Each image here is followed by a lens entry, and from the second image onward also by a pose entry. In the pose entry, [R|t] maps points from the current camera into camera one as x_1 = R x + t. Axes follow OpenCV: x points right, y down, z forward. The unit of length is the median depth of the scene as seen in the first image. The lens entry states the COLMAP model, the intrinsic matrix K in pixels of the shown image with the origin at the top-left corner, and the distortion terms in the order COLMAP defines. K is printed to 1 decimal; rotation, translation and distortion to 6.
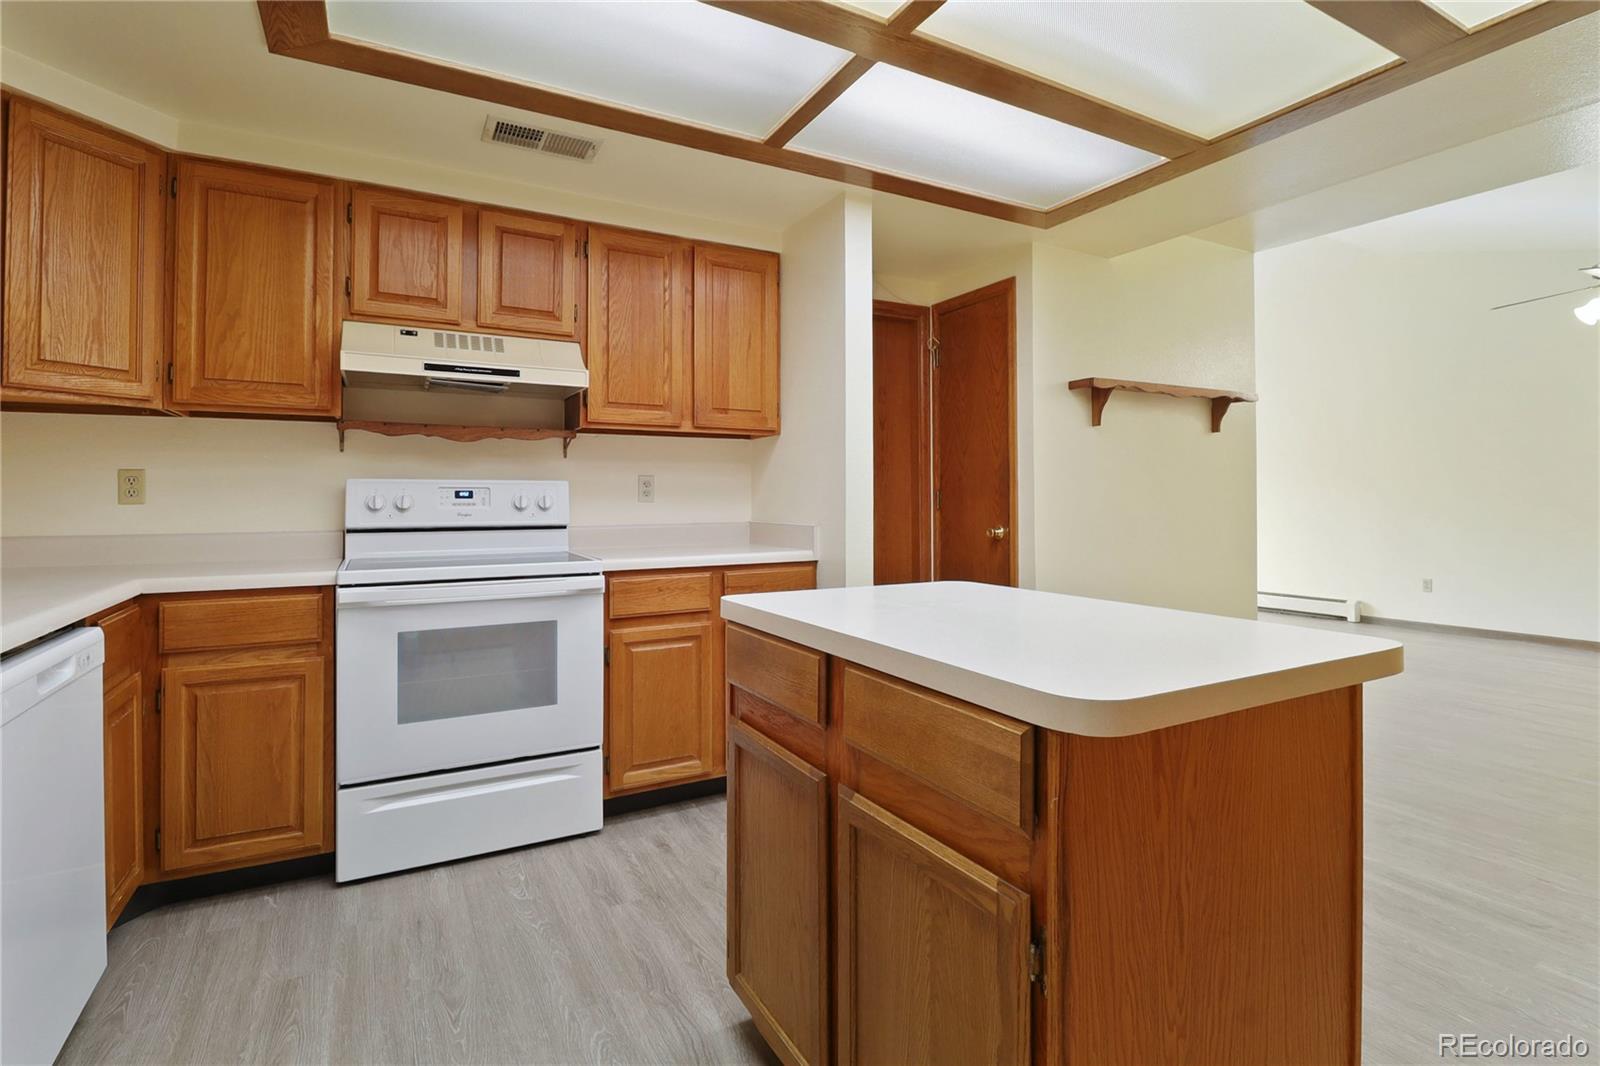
lens RADIAL K [[786.3, 0, 802.1], [0, 786.3, 497.3], [0, 0, 1]] dist [-0.002139, -0.000352]
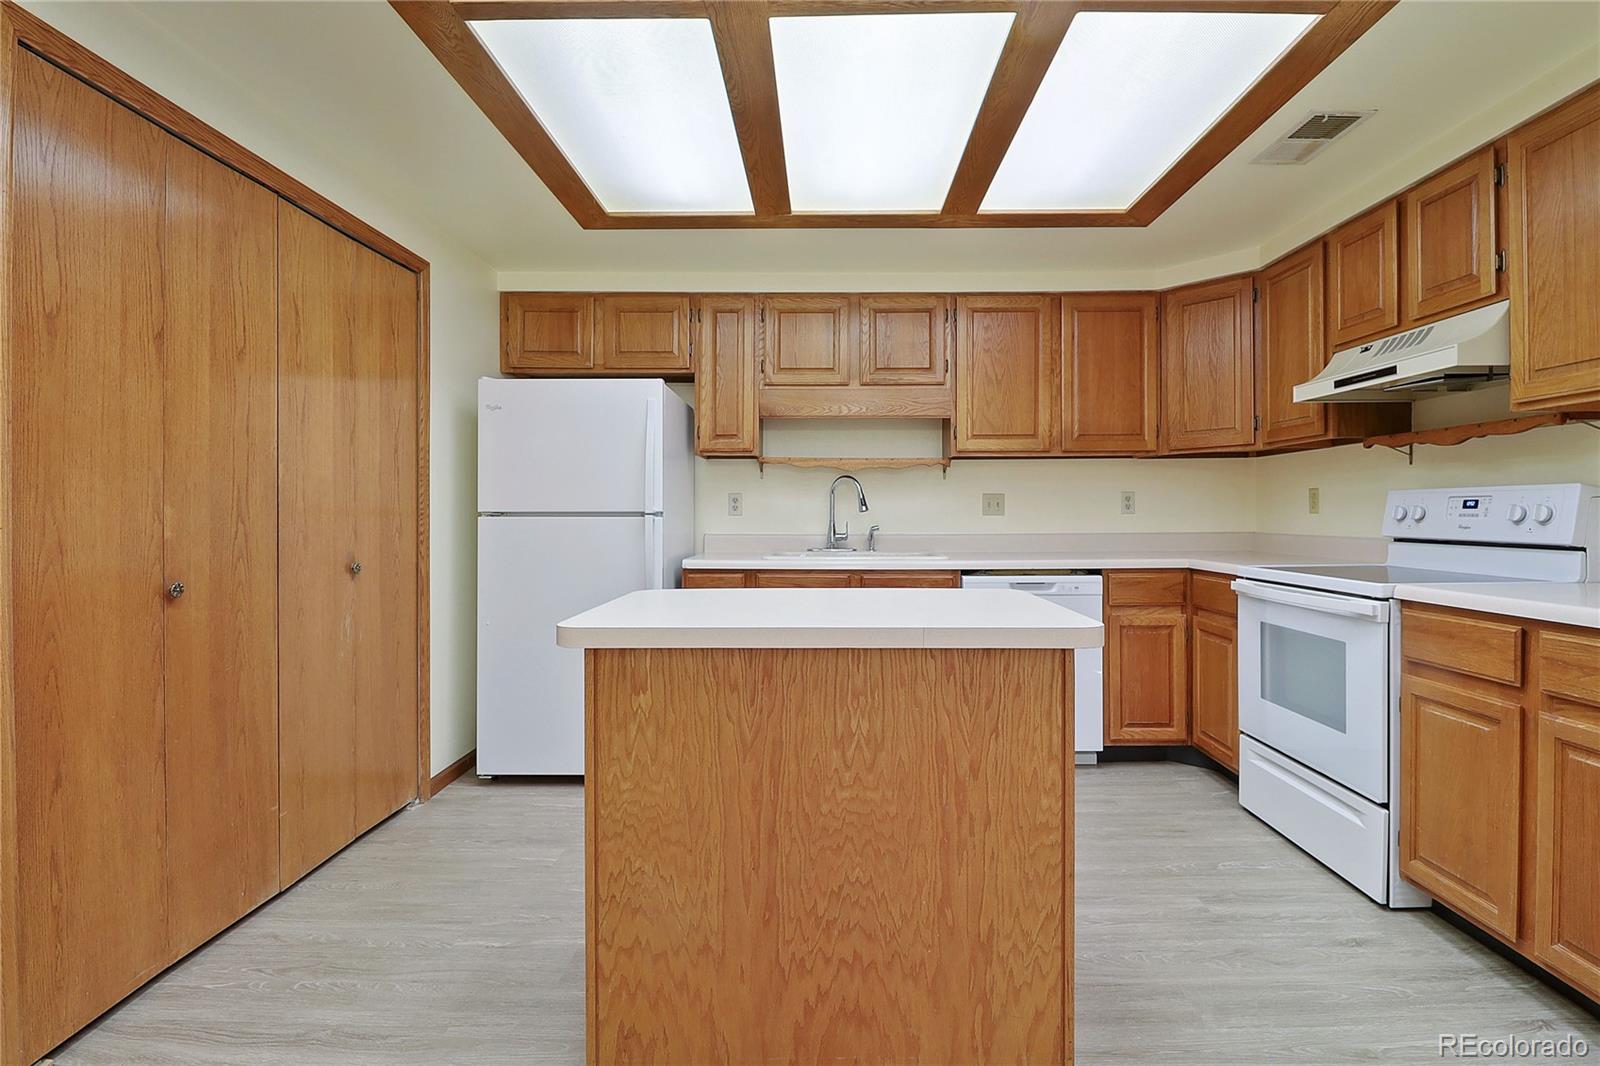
lens RADIAL K [[777.4, 0, 822.3], [0, 777.4, 515.0], [0, 0, 1]] dist [-0.000135, -0.000096]
pose [[-0.485170, 0.008381, -0.874380, 0.764813], [0.007204, 0.999958, 0.005587, -0.001664], [0.874390, -0.003588, -0.485210, 0.894638]]
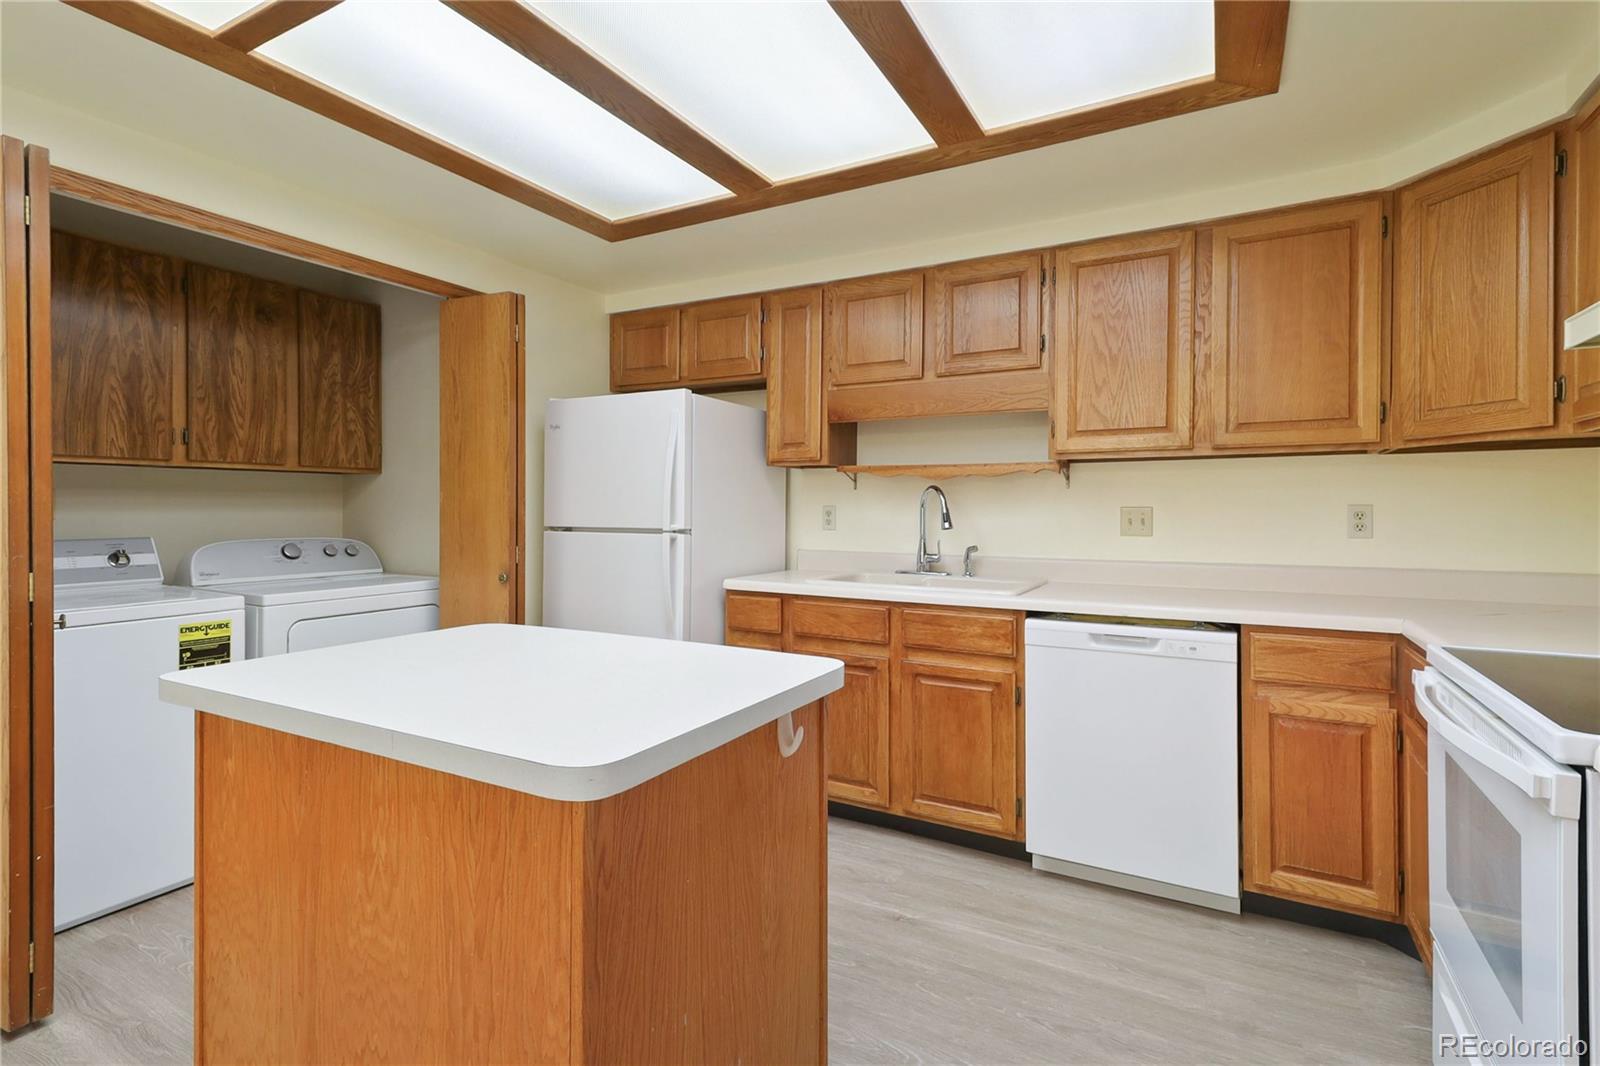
lens RADIAL K [[763.1, 0, 803.6], [0, 763.1, 512.6], [0, 0, 1]] dist [0.021525, -0.000131]
pose [[-0.842310, 0.004438, -0.538975, 0.279589], [0.002672, 0.999988, 0.004059, -0.030559], [0.538986, 0.001979, -0.842312, 1.133451]]
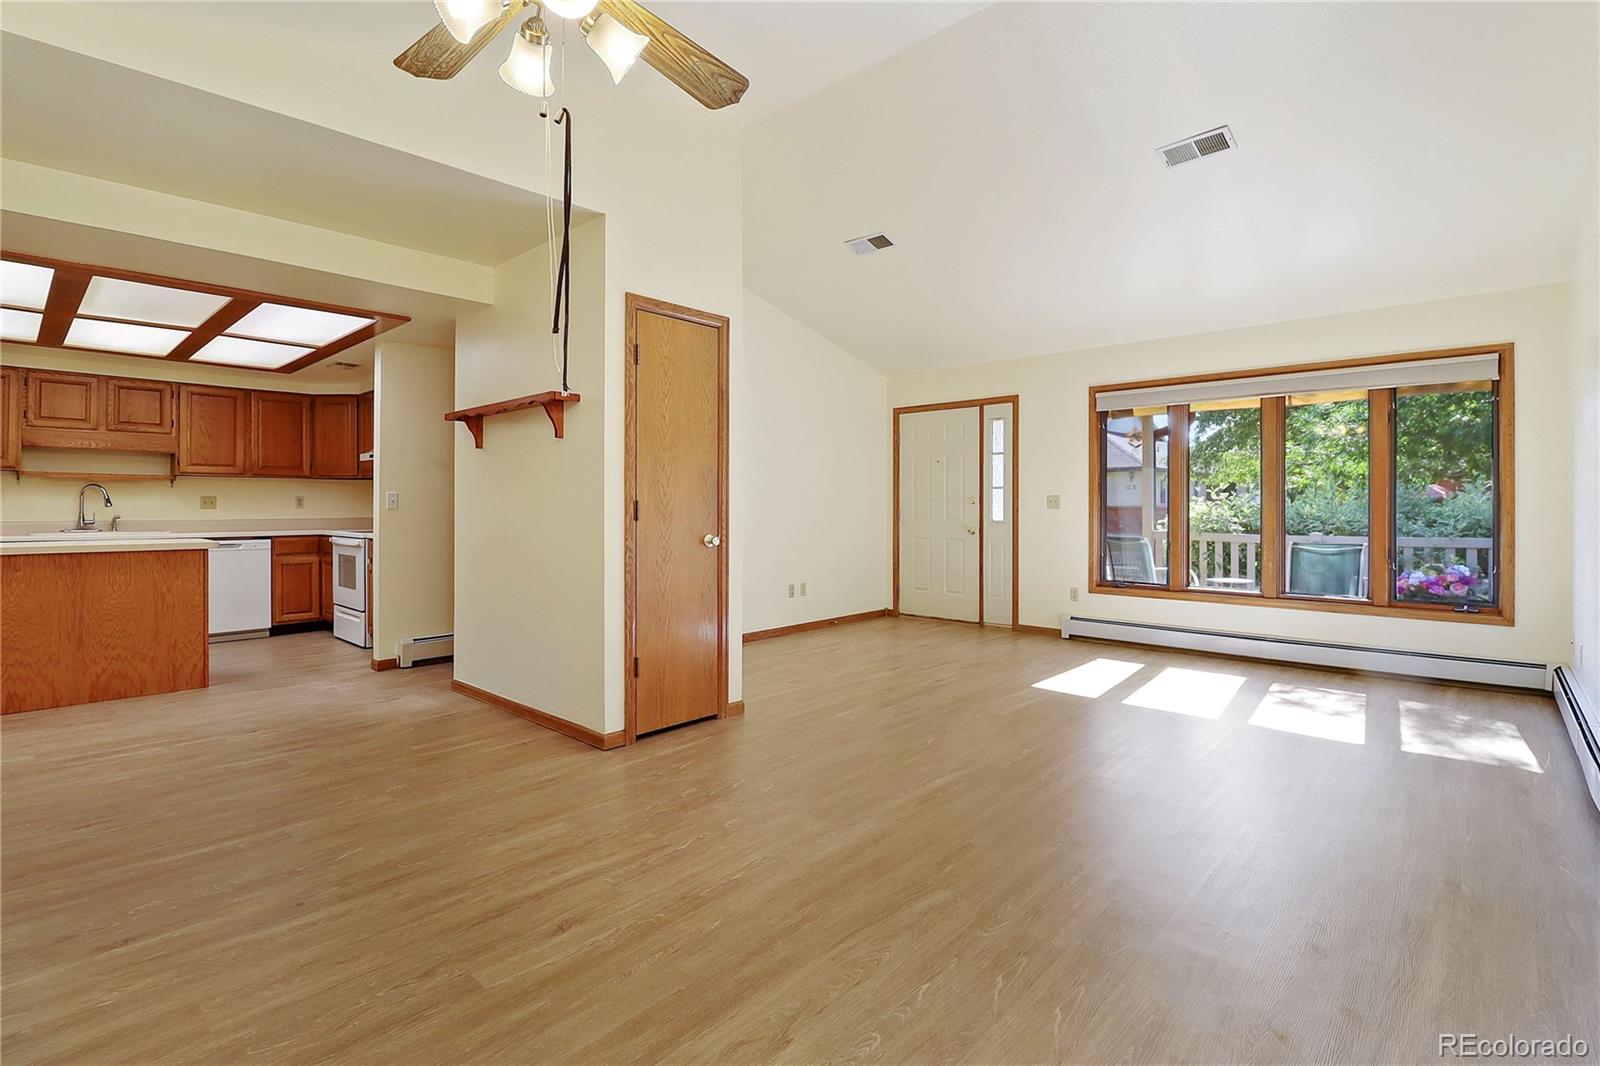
lens RADIAL K [[745.3, 0, 814.5], [0, 745.3, 507.9], [0, 0, 1]] dist [-0.003302, -0.010251]
pose [[0.330268, 0.005681, -0.943870, 2.309717], [-0.000016, 0.999982, 0.006013, -0.009105], [0.943887, -0.001971, 0.330262, 1.557429]]
